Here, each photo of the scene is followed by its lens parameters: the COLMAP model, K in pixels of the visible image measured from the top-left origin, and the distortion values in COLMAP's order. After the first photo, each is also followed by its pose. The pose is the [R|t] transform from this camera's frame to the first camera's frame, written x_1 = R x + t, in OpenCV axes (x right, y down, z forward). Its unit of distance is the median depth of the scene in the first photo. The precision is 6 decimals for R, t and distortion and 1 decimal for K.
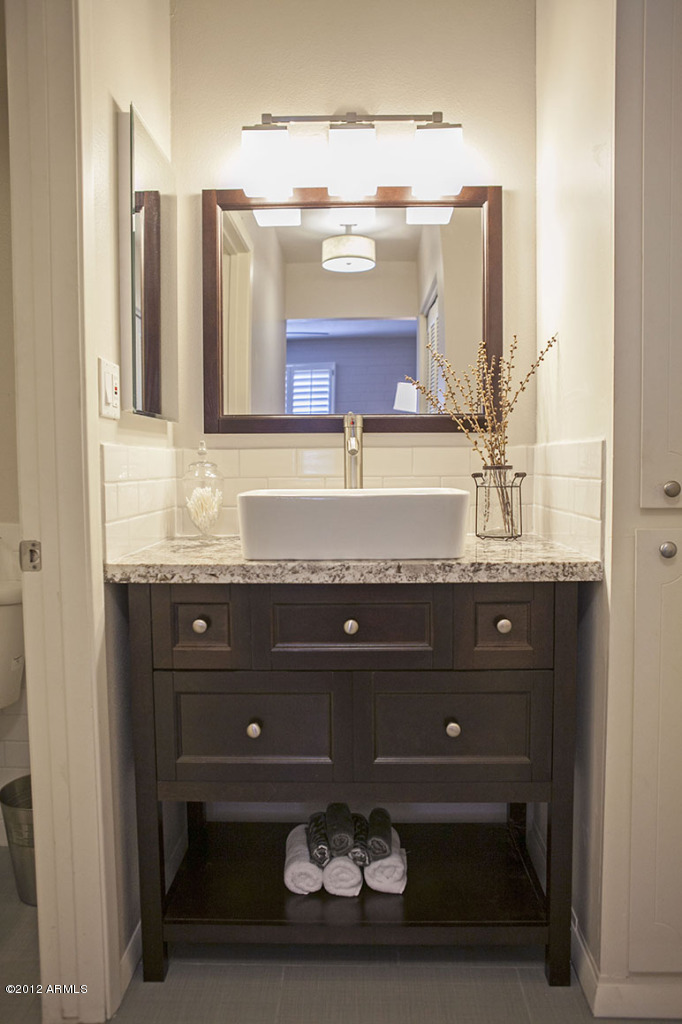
lens RADIAL K [[701.2, 0, 341.0], [0, 701.2, 512.0], [0, 0, 1]] dist [-0.102459, 0.073727]
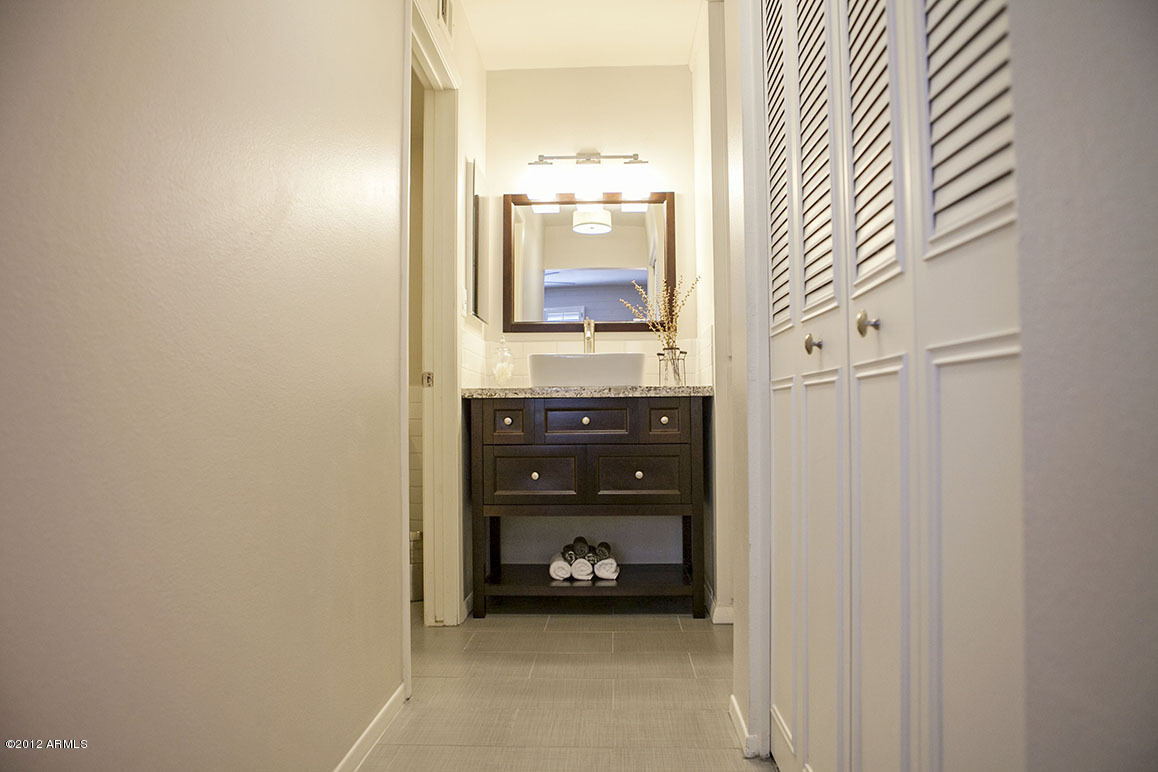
lens RADIAL K [[793.0, 0, 583.3], [0, 793.0, 386.8], [0, 0, 1]] dist [-0.102459, 0.073727]
pose [[0.999892, -0.001002, -0.014632, 0.032117], [-0.000833, 0.992174, -0.124860, 0.280797], [0.014642, 0.124859, 0.992066, -0.975847]]
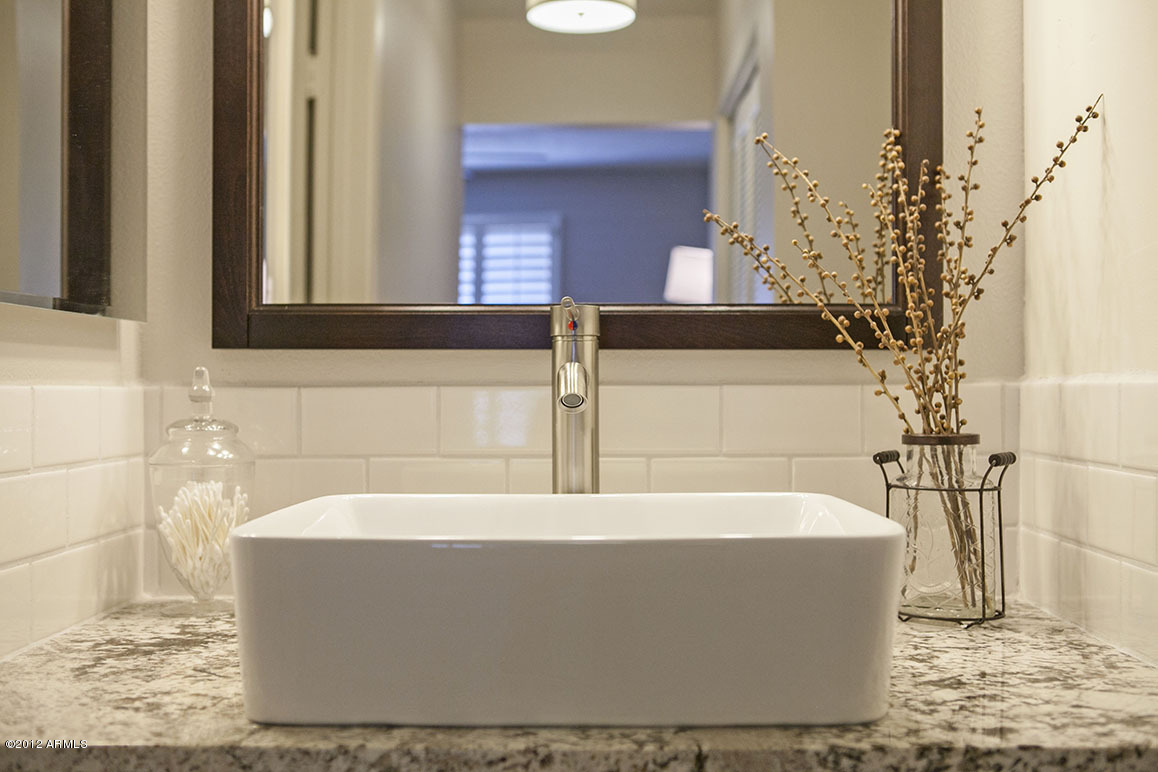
lens RADIAL K [[1042.6, 0, 593.3], [0, 1042.6, 383.2], [0, 0, 1]] dist [-0.036597, 0.012468]
pose [[0.999925, 0.004936, 0.011196, 0.021375], [-0.004172, 0.997722, -0.067328, -0.055053], [-0.011503, 0.067276, 0.997668, 0.414777]]
